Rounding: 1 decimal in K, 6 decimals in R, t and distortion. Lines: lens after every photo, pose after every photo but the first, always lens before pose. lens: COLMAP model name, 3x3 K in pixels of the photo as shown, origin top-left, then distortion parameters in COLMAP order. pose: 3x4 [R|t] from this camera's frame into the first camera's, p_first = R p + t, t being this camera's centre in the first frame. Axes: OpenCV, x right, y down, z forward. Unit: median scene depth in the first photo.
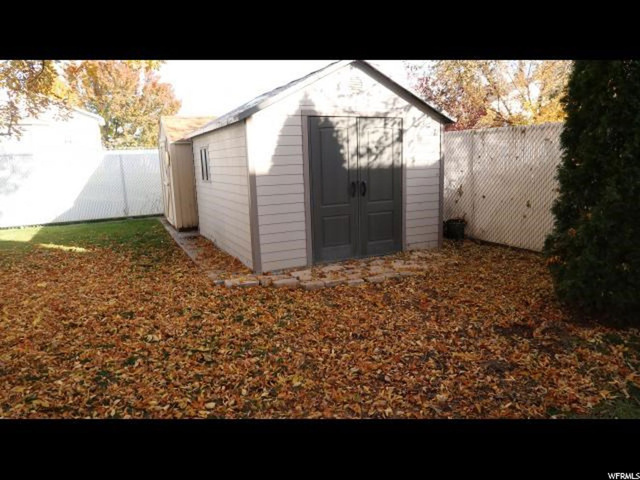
lens RADIAL K [[452.2, 0, 320.0], [0, 452.2, 240.0], [0, 0, 1]] dist [0.001304, 0.000764]
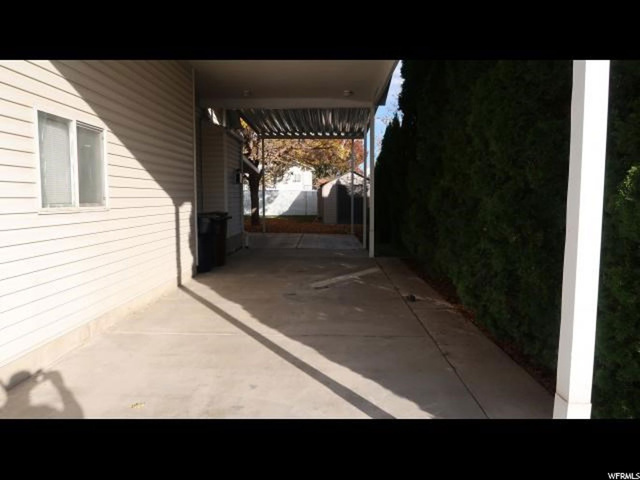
lens RADIAL K [[452.2, 0, 320.0], [0, 452.2, 240.0], [0, 0, 1]] dist [0.001304, 0.000764]
pose [[0.900708, 0.083805, -0.426266, 1.108490], [-0.116678, 0.991831, -0.051545, 0.311948], [0.418464, 0.096162, 0.903128, -1.879342]]
